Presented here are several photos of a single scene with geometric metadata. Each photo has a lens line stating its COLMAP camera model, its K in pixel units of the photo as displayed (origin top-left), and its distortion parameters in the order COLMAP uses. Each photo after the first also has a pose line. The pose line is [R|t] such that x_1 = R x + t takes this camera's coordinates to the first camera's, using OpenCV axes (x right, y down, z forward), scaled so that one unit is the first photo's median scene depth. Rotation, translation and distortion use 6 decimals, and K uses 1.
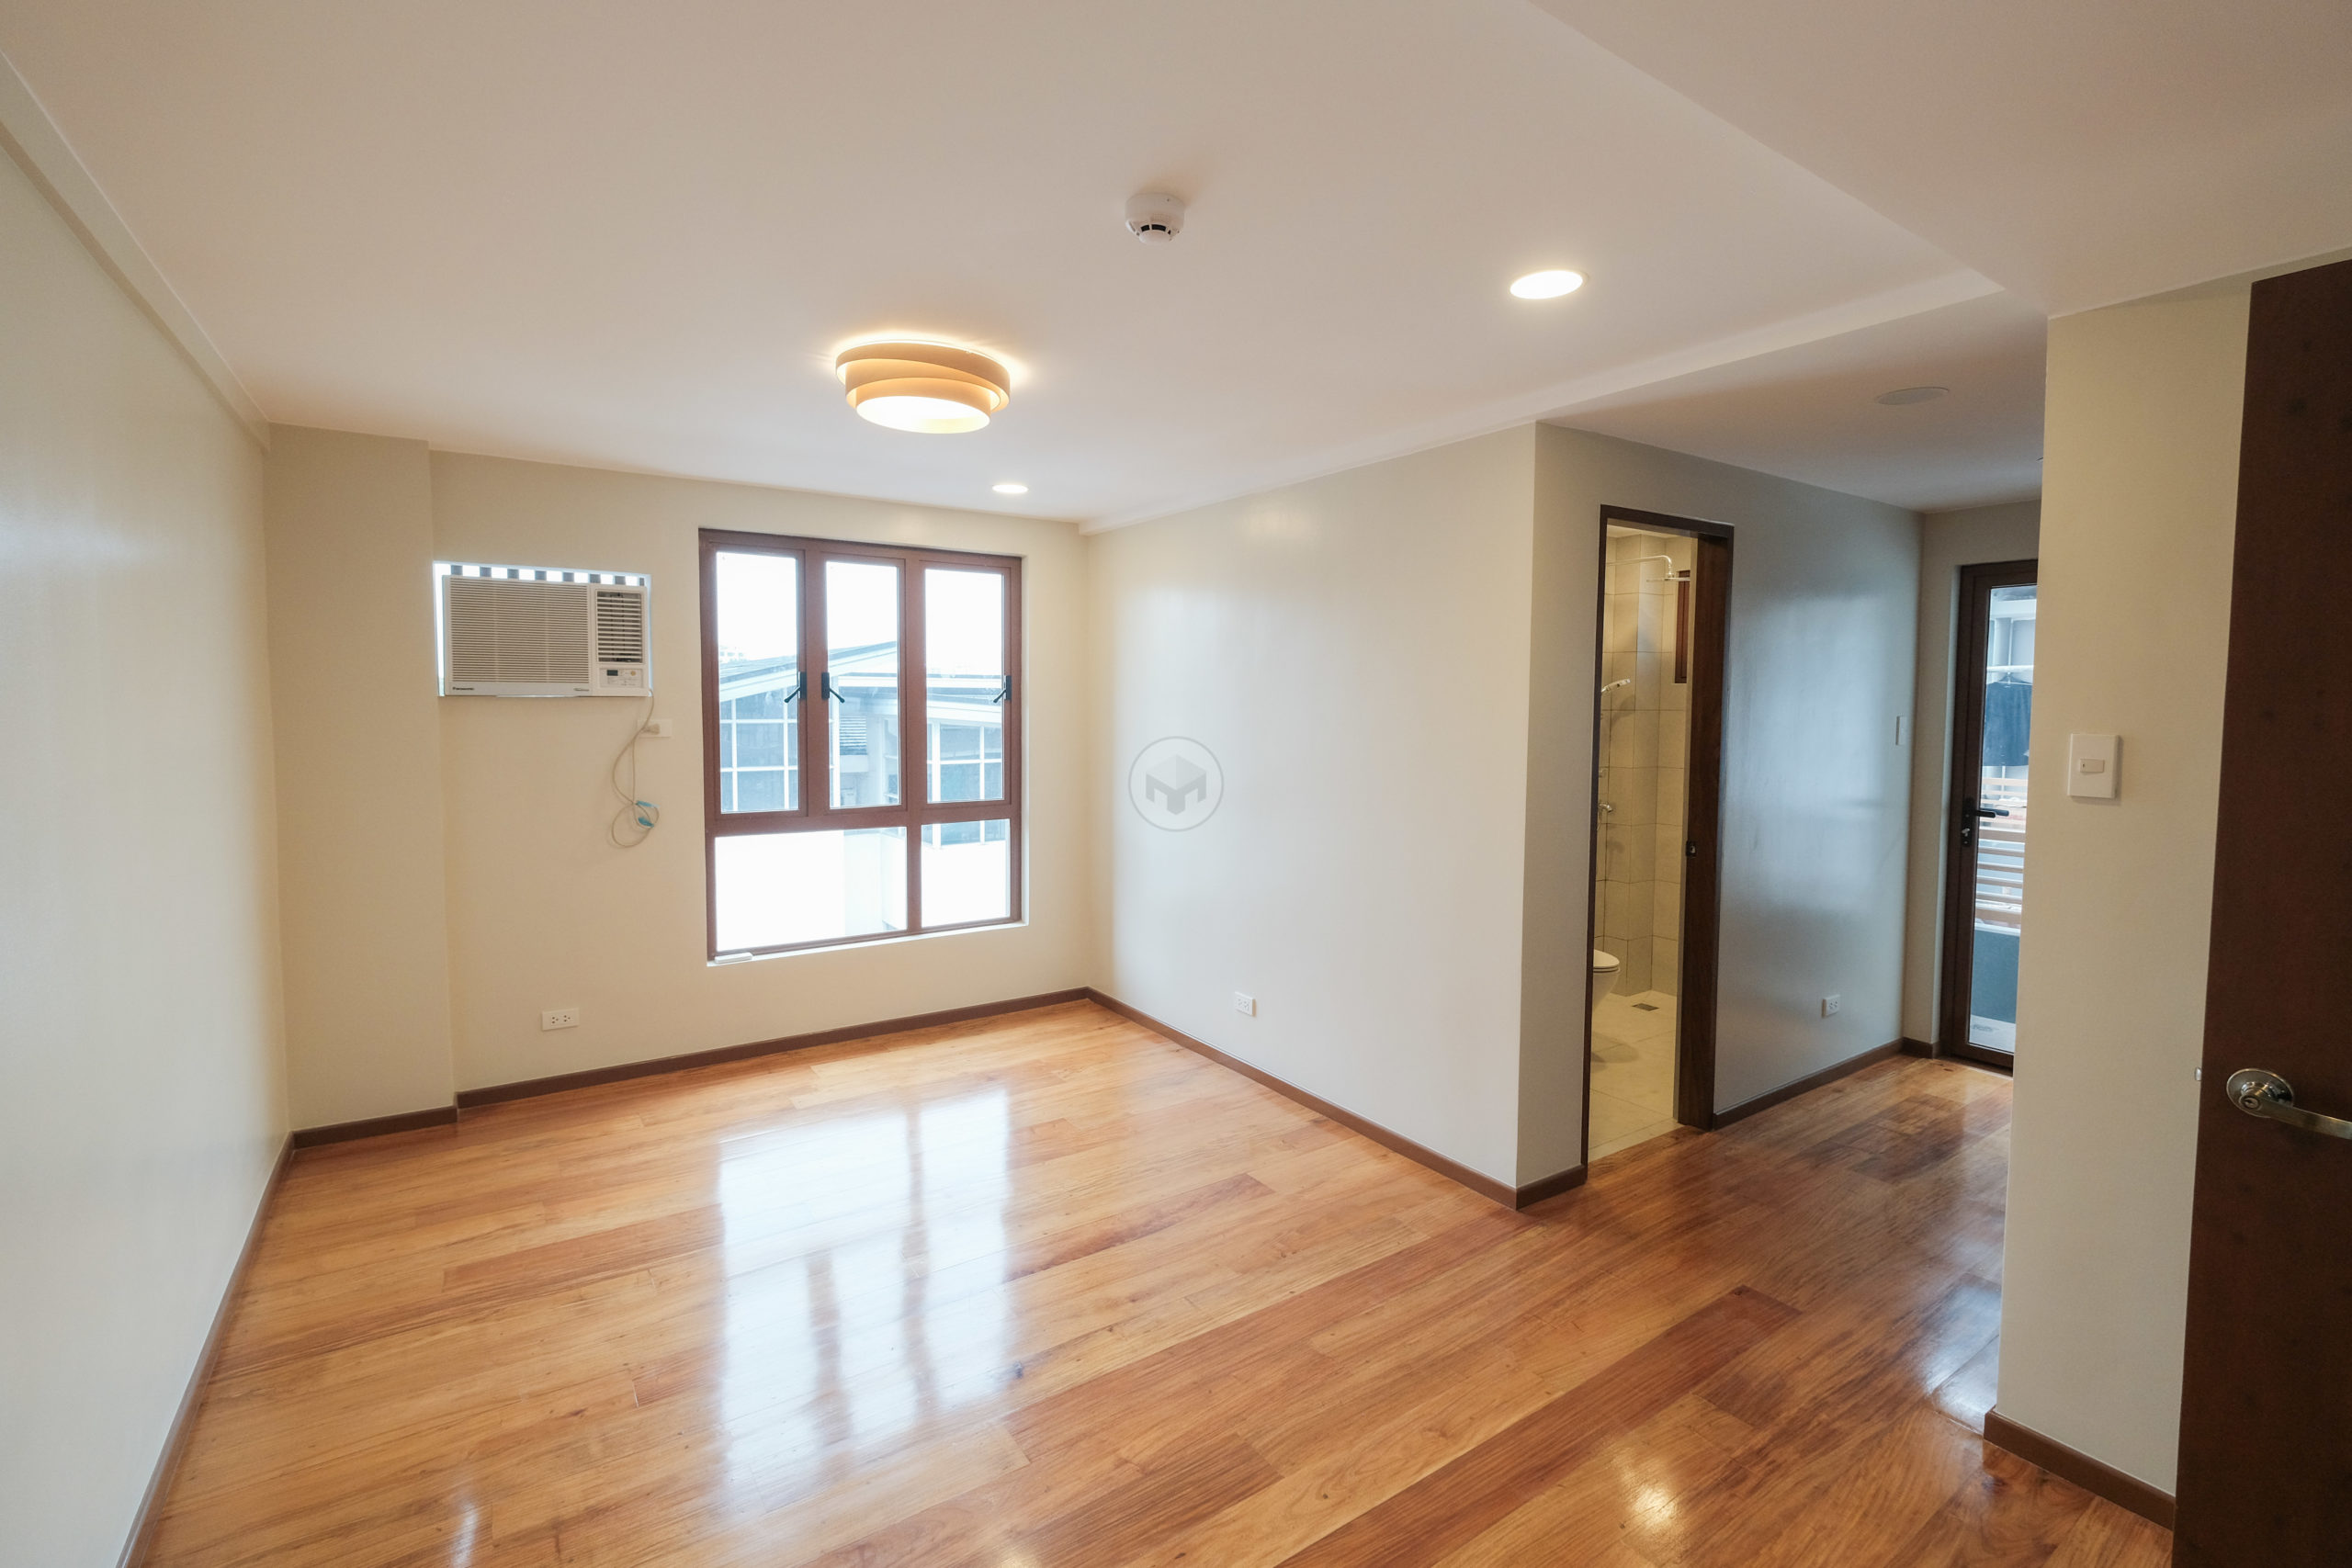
lens RADIAL K [[1060.4, 0, 1174.6], [0, 1060.4, 786.0], [0, 0, 1]] dist [-0.002200, 0.001251]
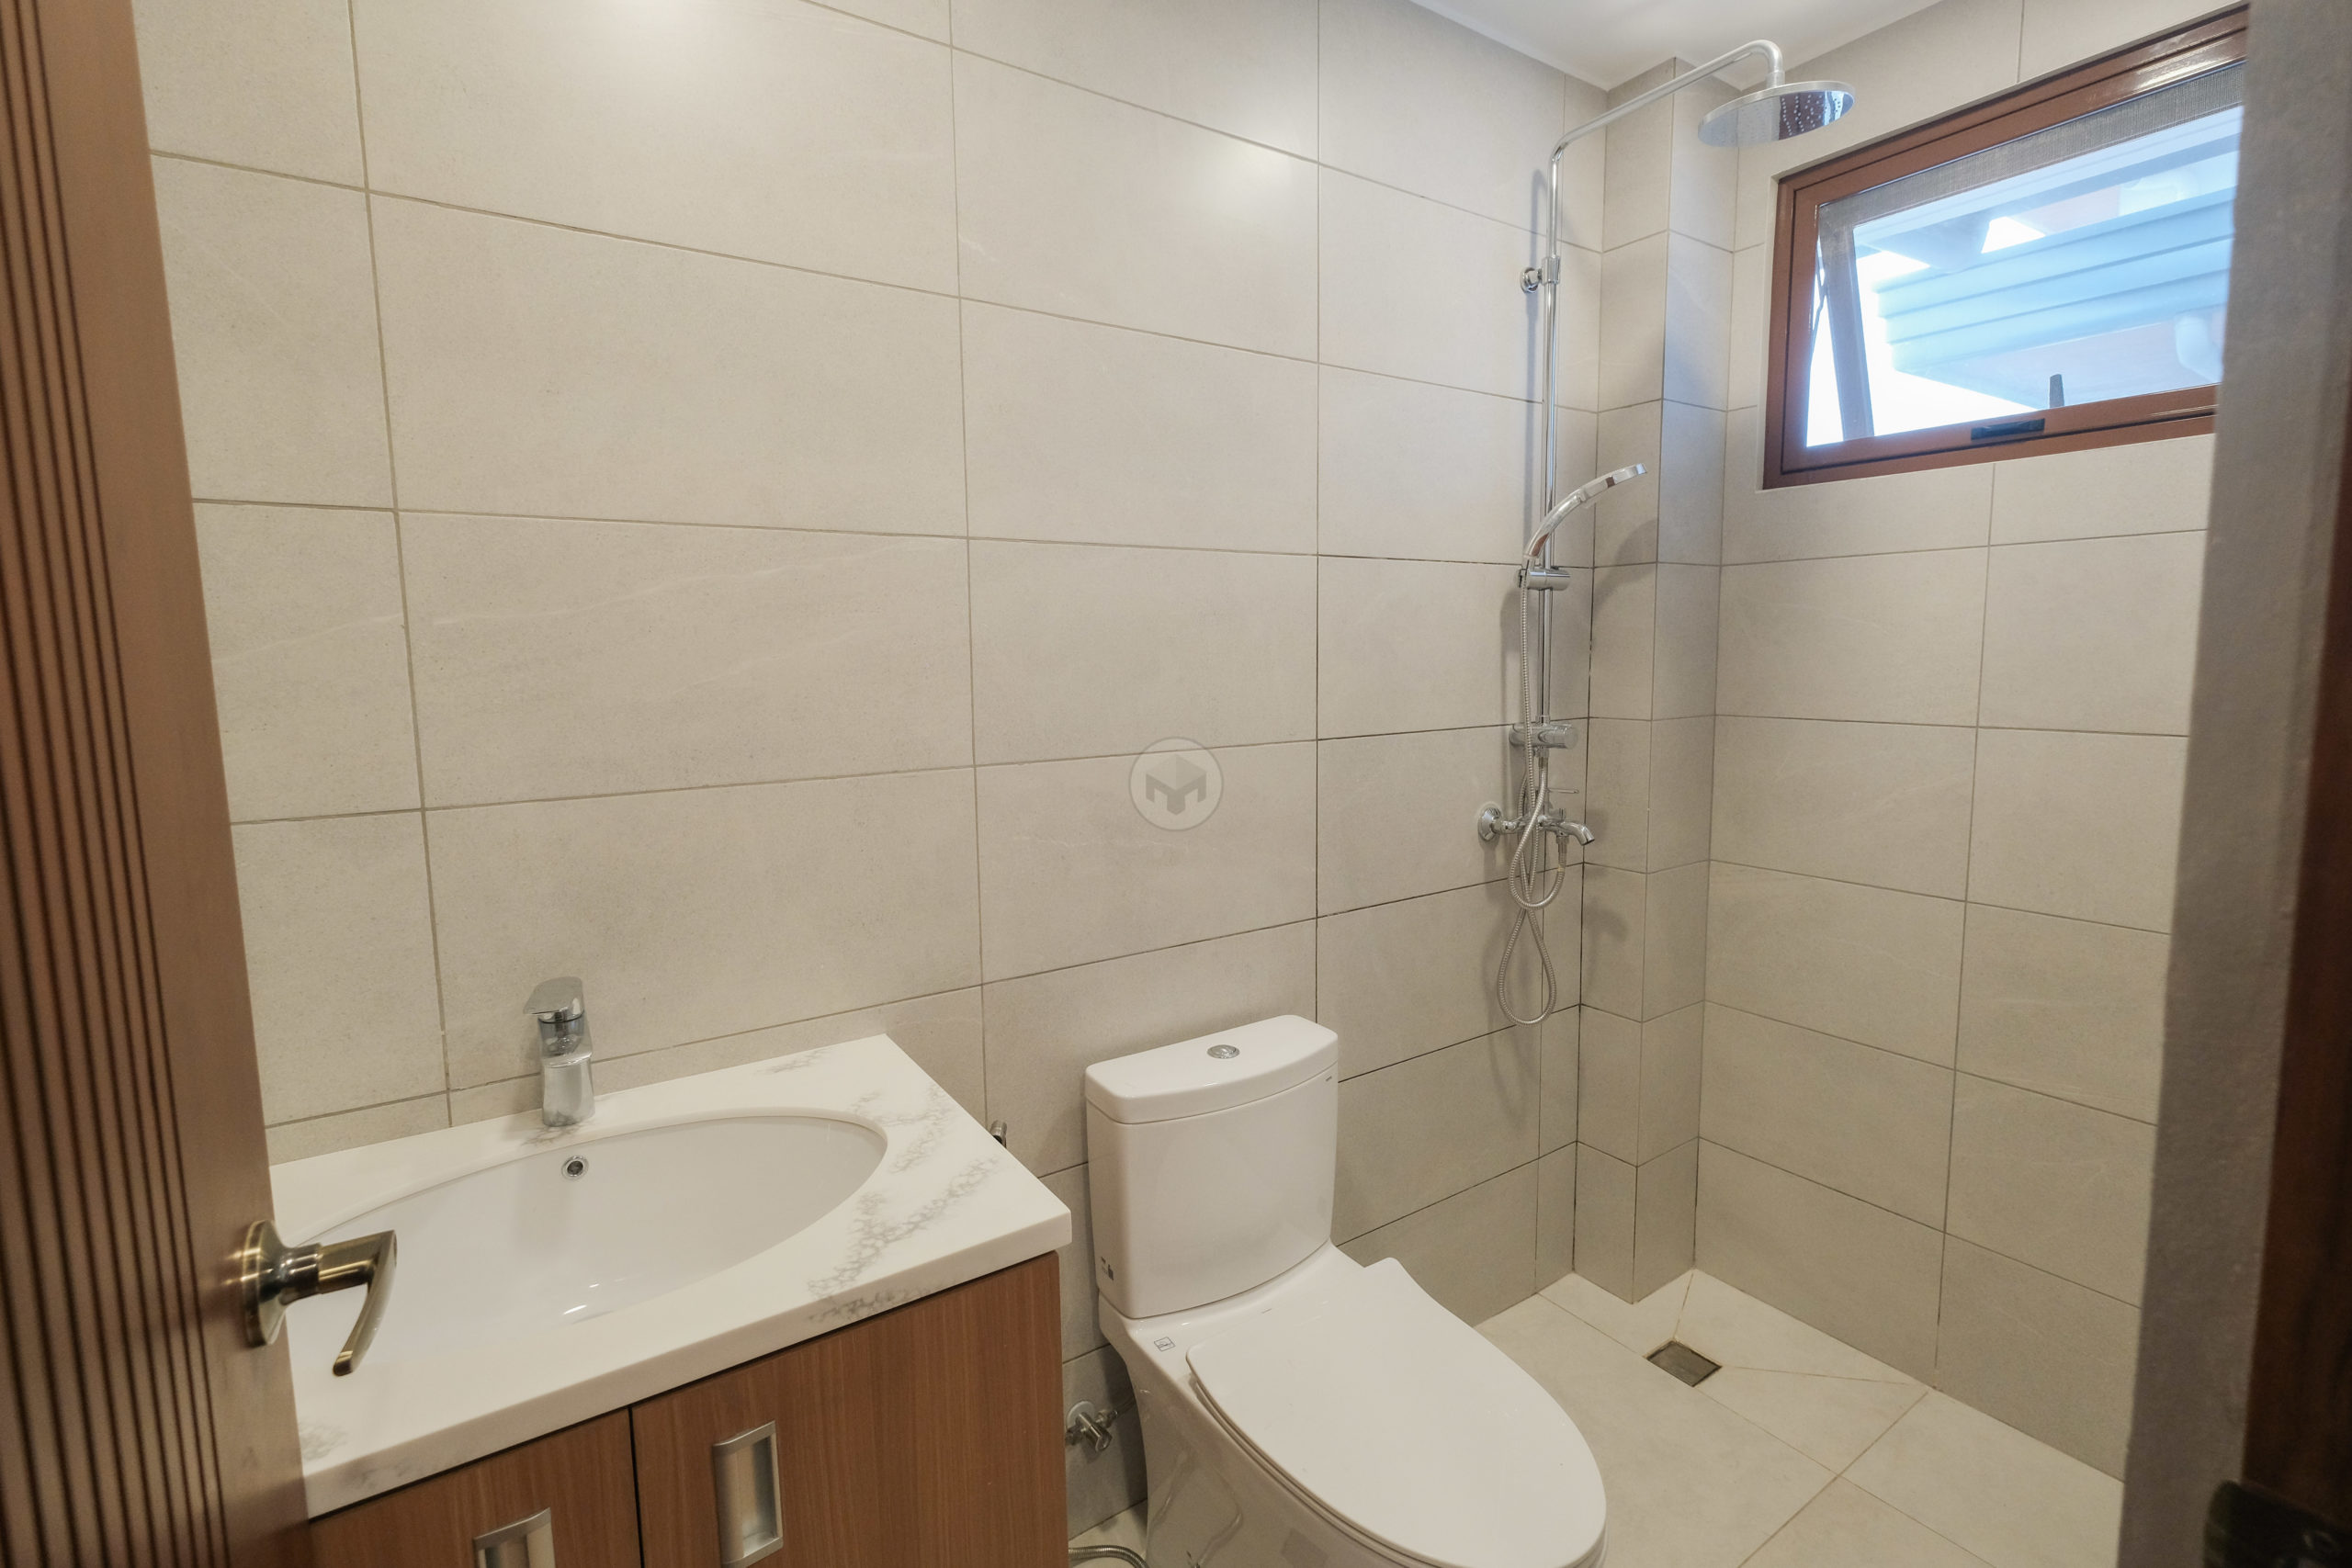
lens RADIAL K [[1060.4, 0, 1180.9], [0, 1060.4, 766.3], [0, 0, 1]] dist [-0.002200, 0.001251]
pose [[0.999704, -0.023723, -0.005455, 0.265740], [0.024004, 0.997965, 0.059076, -0.026613], [0.004042, -0.059189, 0.998239, 0.619476]]
